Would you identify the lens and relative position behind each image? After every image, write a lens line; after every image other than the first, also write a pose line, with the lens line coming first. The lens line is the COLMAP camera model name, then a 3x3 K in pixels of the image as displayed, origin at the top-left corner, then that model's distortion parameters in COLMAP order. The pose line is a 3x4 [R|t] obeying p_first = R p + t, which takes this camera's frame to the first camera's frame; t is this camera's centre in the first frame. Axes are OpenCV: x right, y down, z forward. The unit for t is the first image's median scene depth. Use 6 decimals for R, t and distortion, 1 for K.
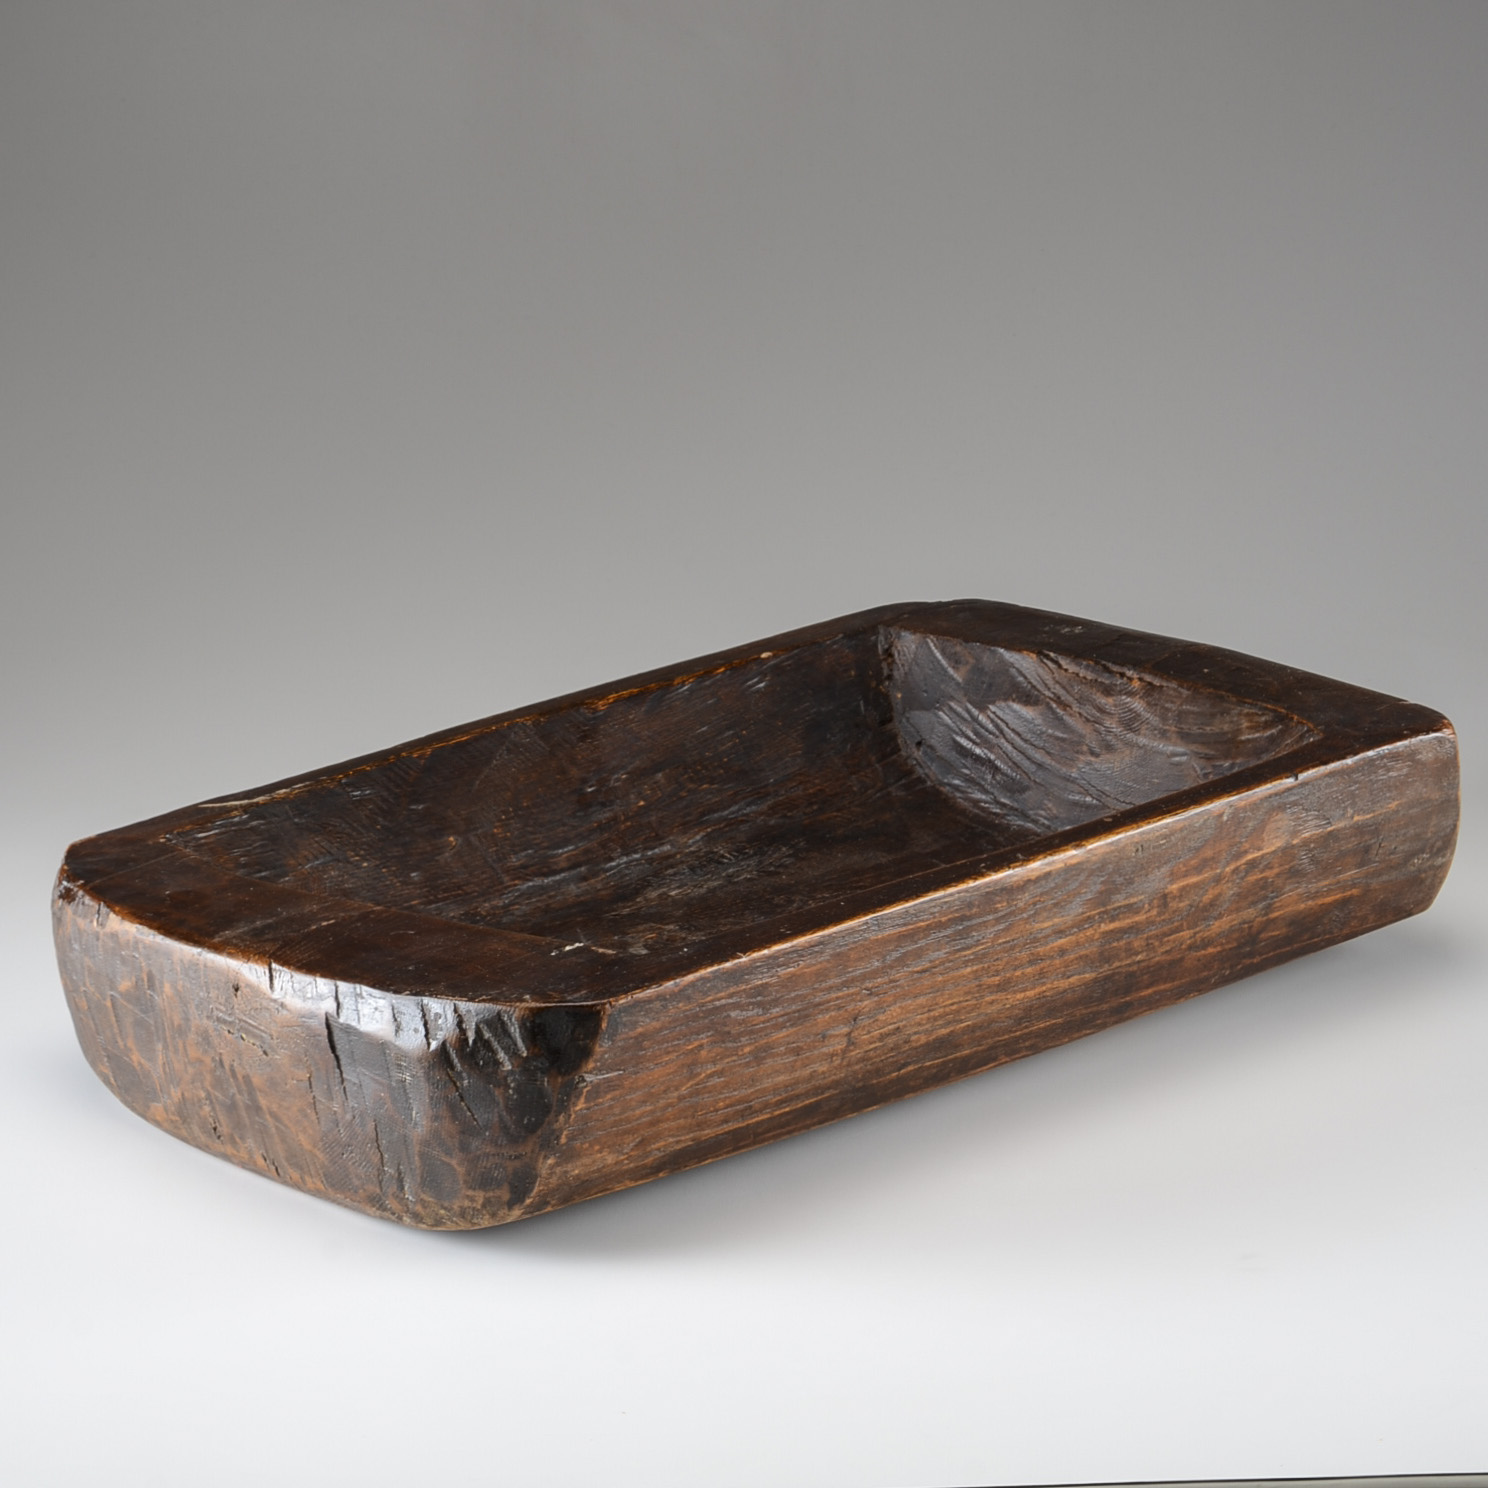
lens RADIAL K [[4800.9, 0, 744.0], [0, 4800.9, 744.0], [0, 0, 1]] dist [0.040805, 0.894104]
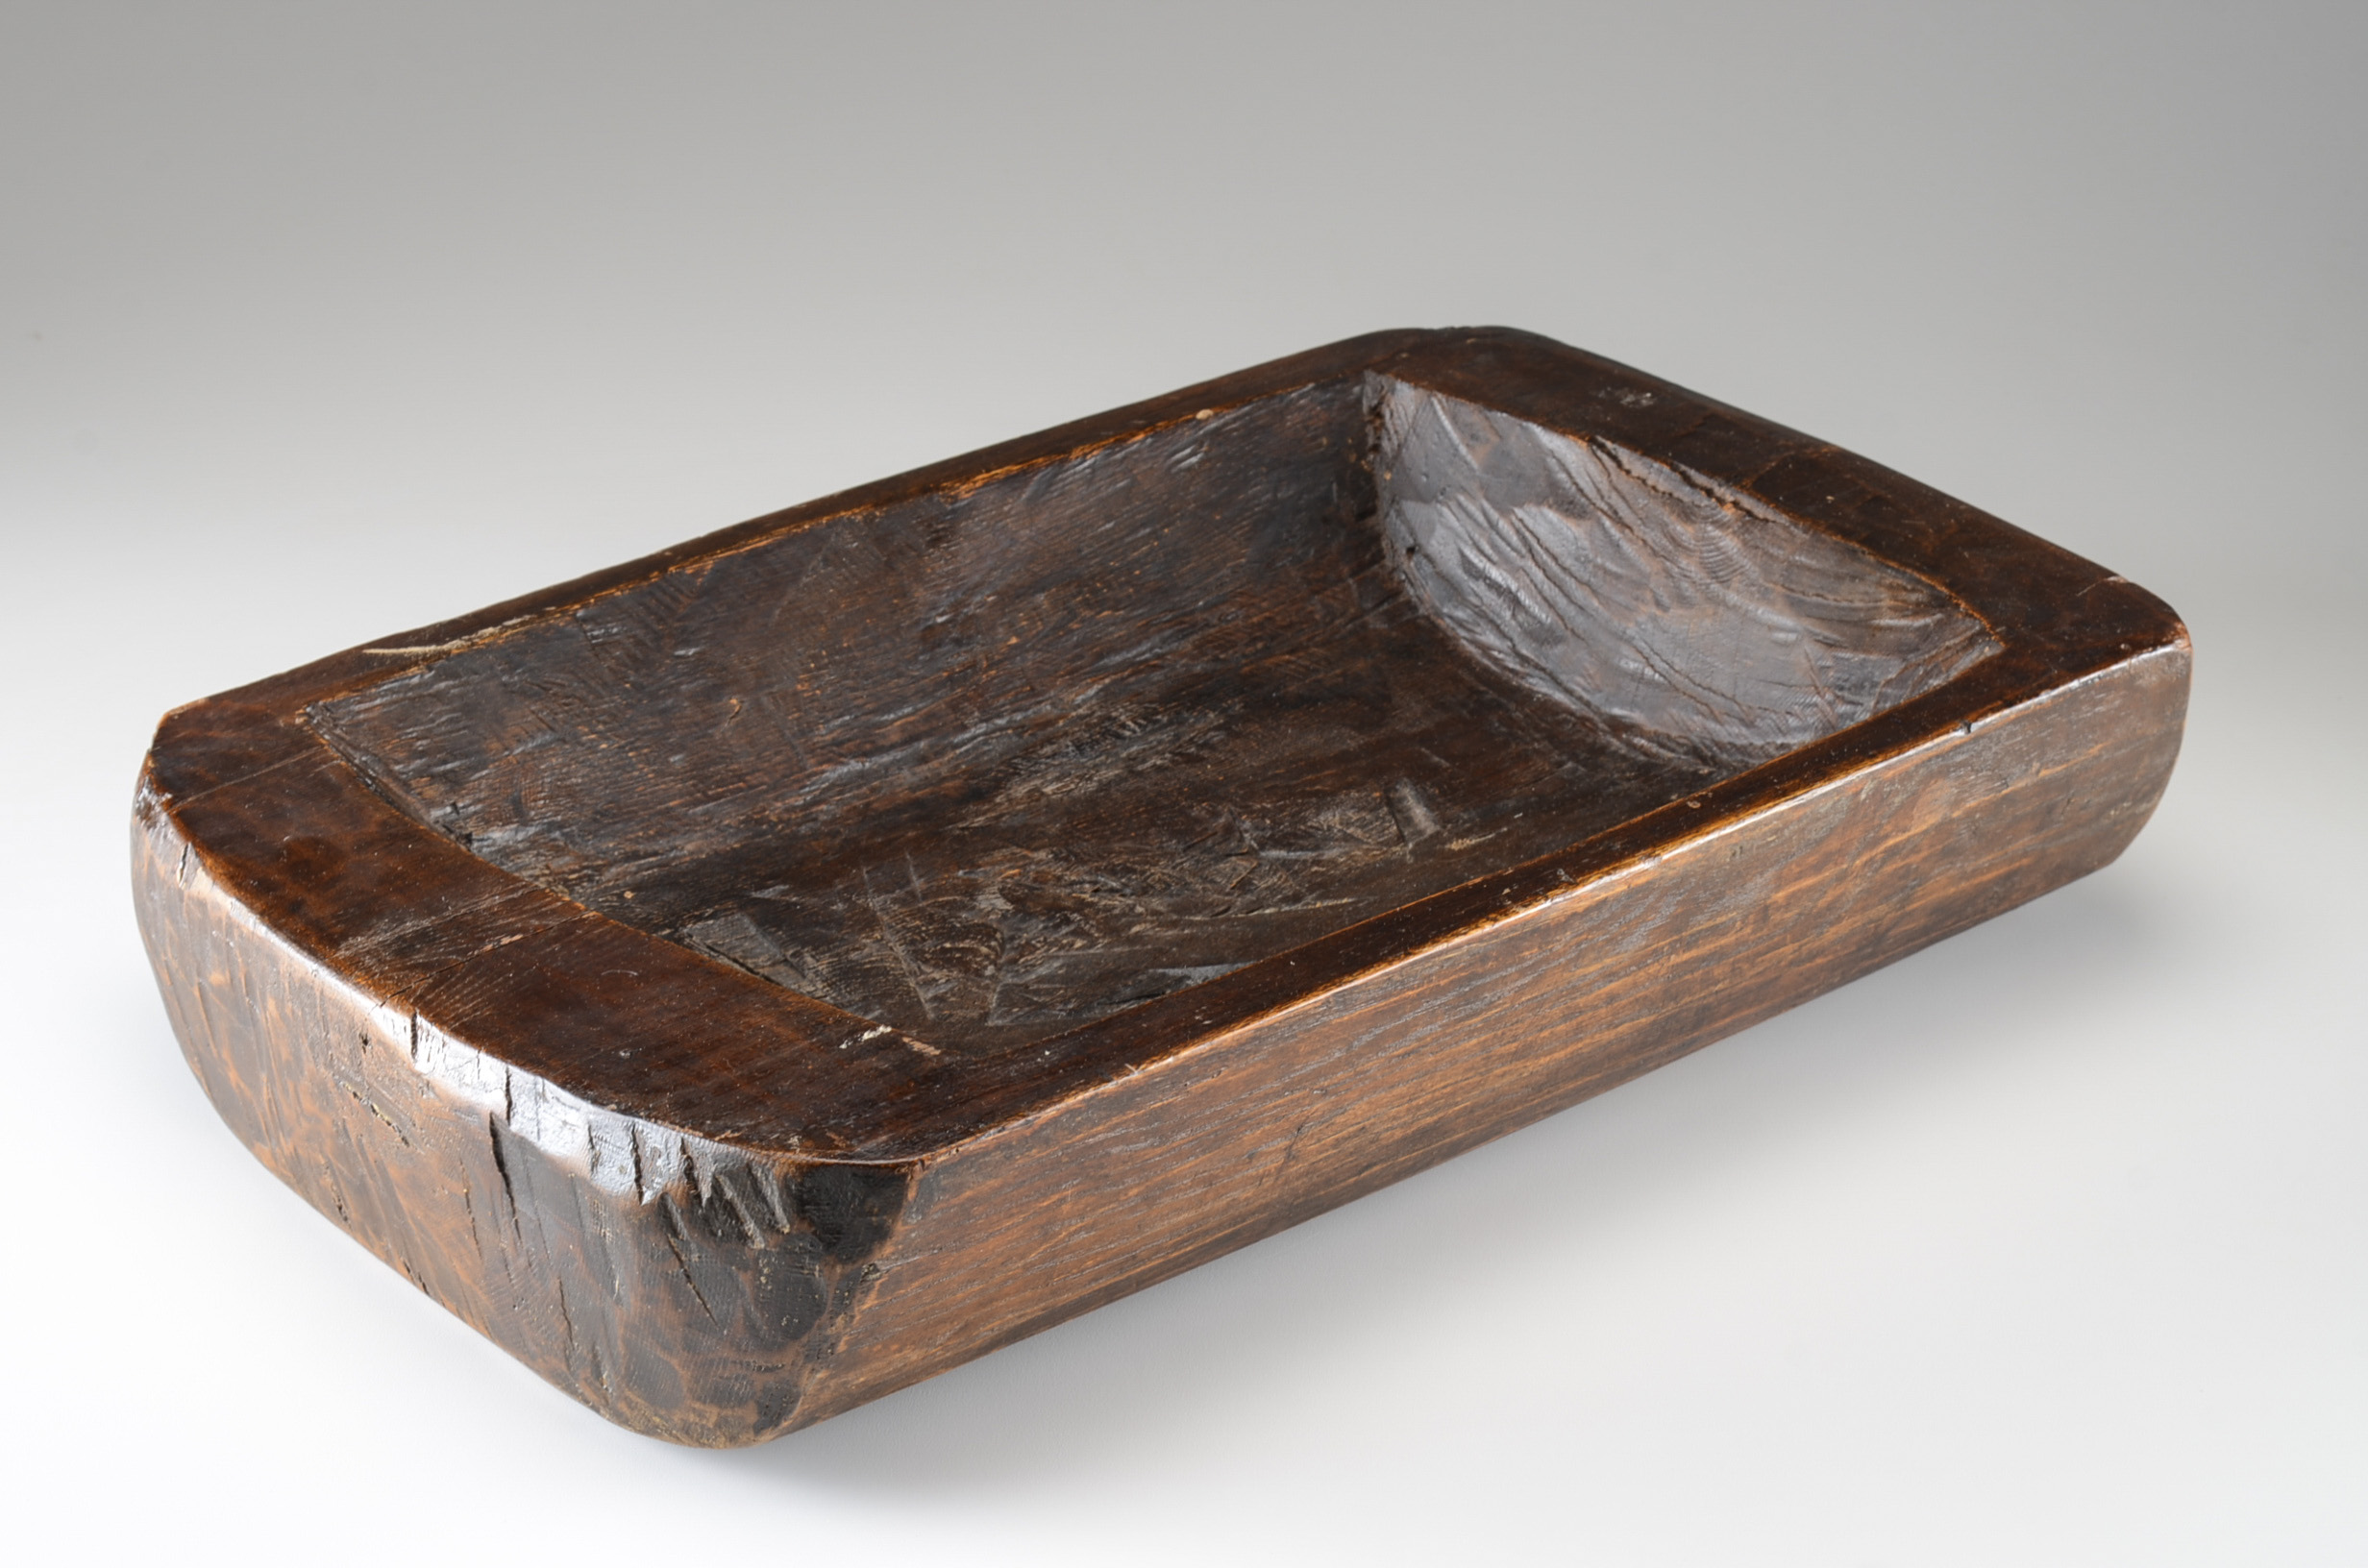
lens RADIAL K [[4686.2, 0, 1179.6], [0, 4686.2, 898.6], [0, 0, 1]] dist [-0.007130, -0.003423]
pose [[0.998108, 0.060700, 0.009765, -0.001580], [-0.061438, 0.978813, 0.195320, -0.091914], [0.002298, -0.195551, 0.980691, 0.343001]]
